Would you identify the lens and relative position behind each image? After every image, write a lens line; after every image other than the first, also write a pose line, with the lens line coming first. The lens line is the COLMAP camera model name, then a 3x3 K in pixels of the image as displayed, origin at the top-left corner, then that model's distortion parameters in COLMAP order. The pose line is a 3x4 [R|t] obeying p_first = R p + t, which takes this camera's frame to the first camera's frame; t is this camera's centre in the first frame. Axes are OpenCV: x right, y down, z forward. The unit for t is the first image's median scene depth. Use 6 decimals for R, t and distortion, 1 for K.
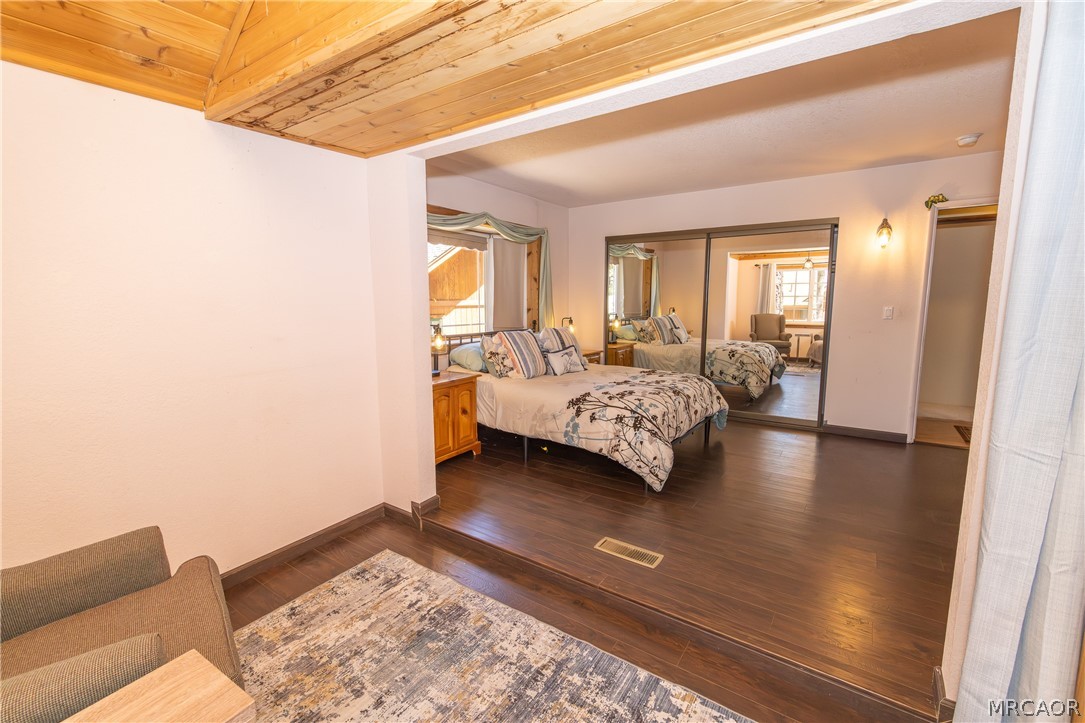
lens RADIAL K [[468.7, 0, 541.9], [0, 468.7, 360.2], [0, 0, 1]] dist [0.000829, 0.000028]
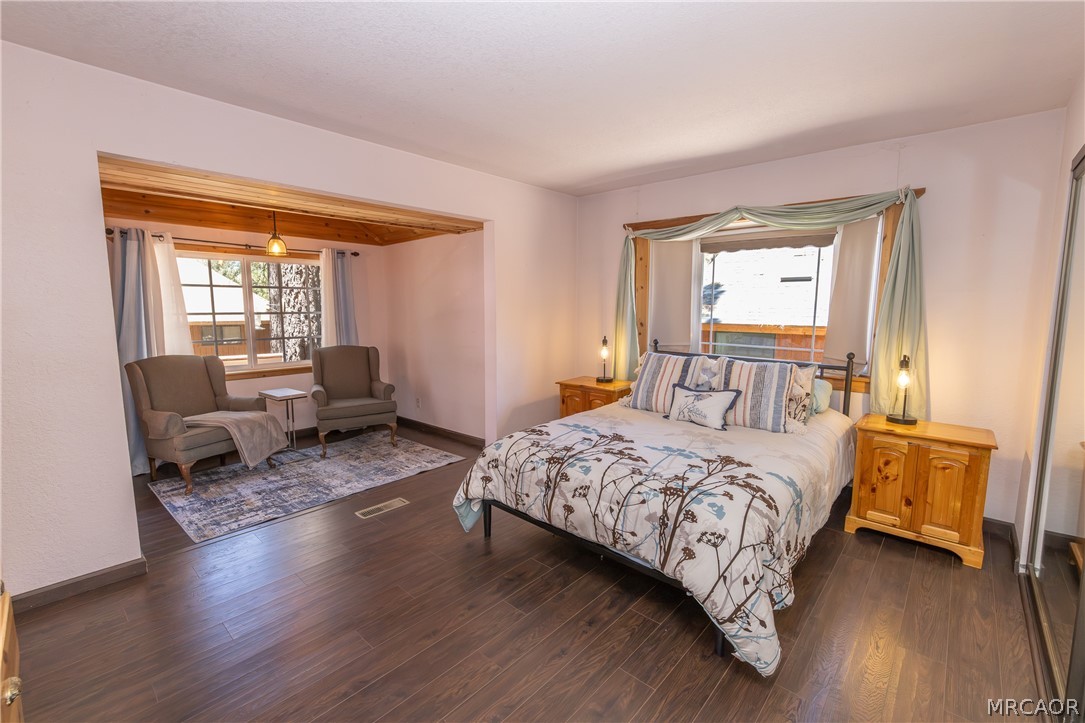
lens RADIAL K [[468.7, 0, 541.7], [0, 468.7, 358.2], [0, 0, 1]] dist [0.000829, 0.000028]
pose [[-0.107173, 0.115829, -0.987470, 1.485962], [-0.144426, 0.980842, 0.130726, -0.242979], [0.983695, 0.156627, -0.088391, 1.611134]]
